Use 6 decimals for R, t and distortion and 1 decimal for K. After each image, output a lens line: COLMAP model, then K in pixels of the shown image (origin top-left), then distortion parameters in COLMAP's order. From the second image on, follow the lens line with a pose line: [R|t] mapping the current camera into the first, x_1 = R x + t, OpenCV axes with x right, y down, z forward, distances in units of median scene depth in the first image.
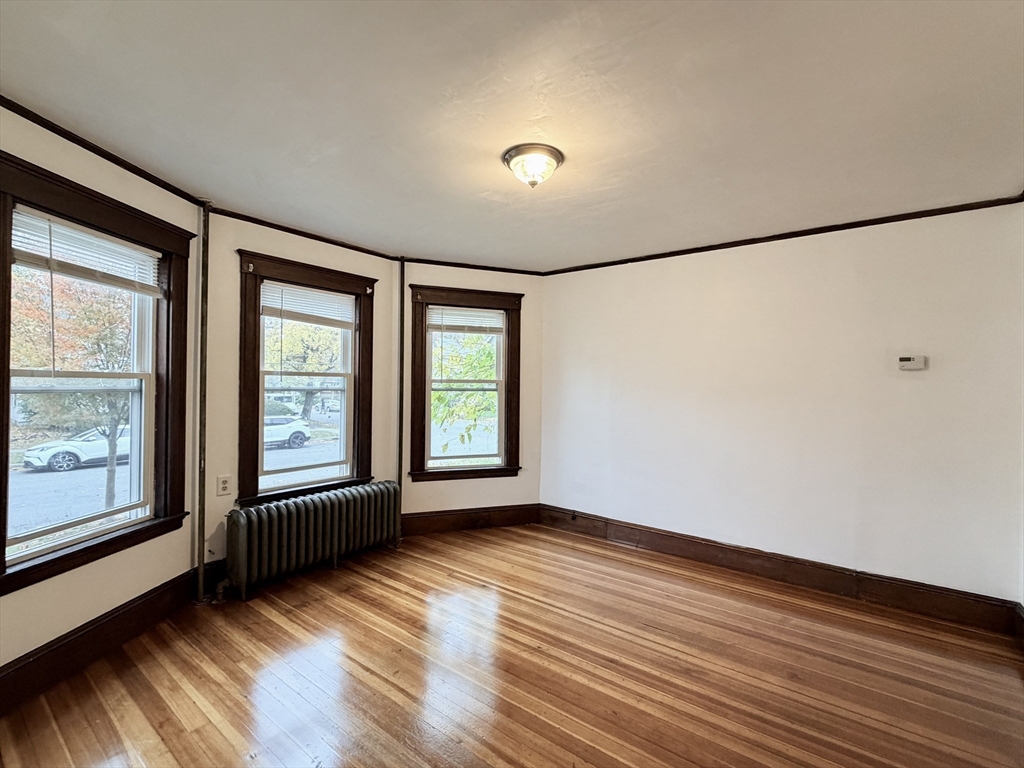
lens RADIAL K [[464.5, 0, 512.0], [0, 464.5, 384.0], [0, 0, 1]] dist [-0.000811, -0.000120]
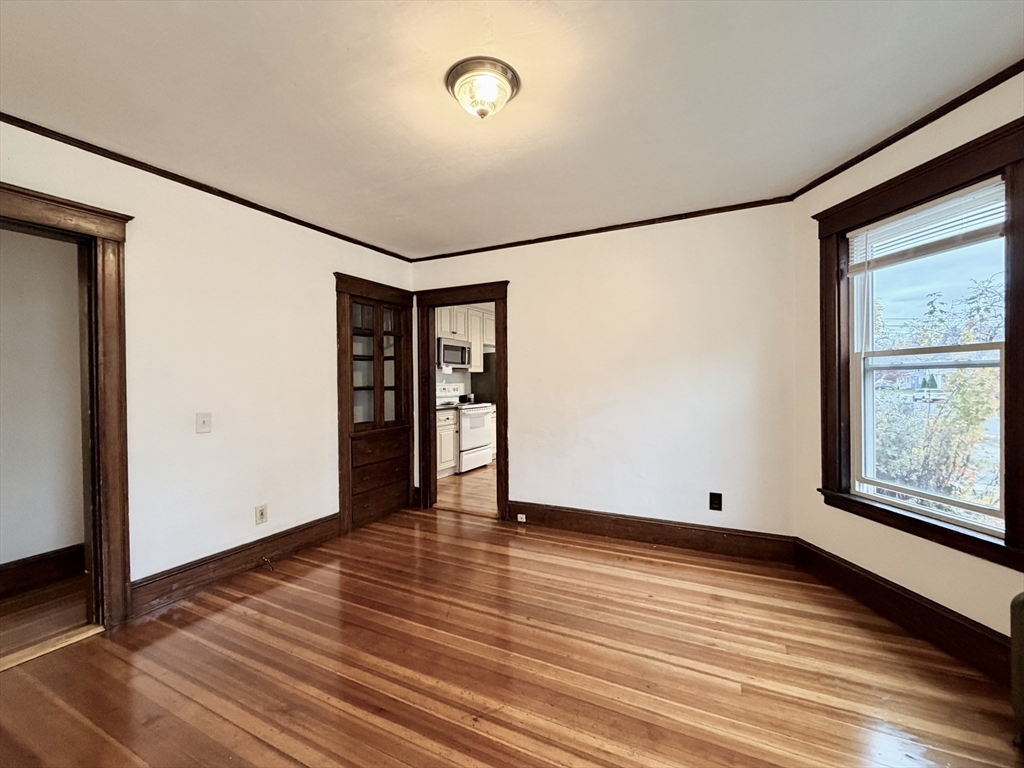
lens RADIAL K [[435.5, 0, 512.0], [0, 435.5, 384.0], [0, 0, 1]] dist [0.000857, 0.000031]
pose [[-0.983705, -0.003202, -0.179762, 0.101984], [-0.003490, 0.999993, 0.001283, 0.041427], [0.179757, 0.001889, -0.983709, 1.355714]]
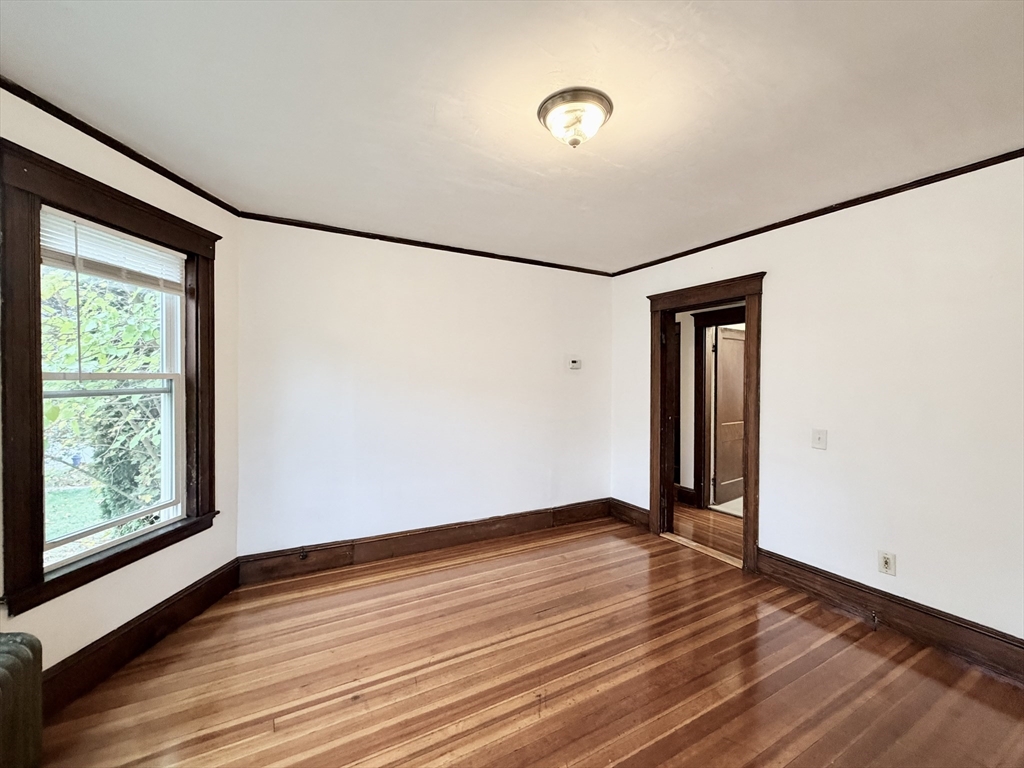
lens RADIAL K [[435.5, 0, 512.0], [0, 435.5, 384.0], [0, 0, 1]] dist [0.000857, 0.000031]
pose [[0.391926, -0.022225, 0.919728, -0.549655], [-0.003101, 0.999671, 0.025478, -0.015327], [-0.919992, -0.012838, 0.391728, 0.603971]]
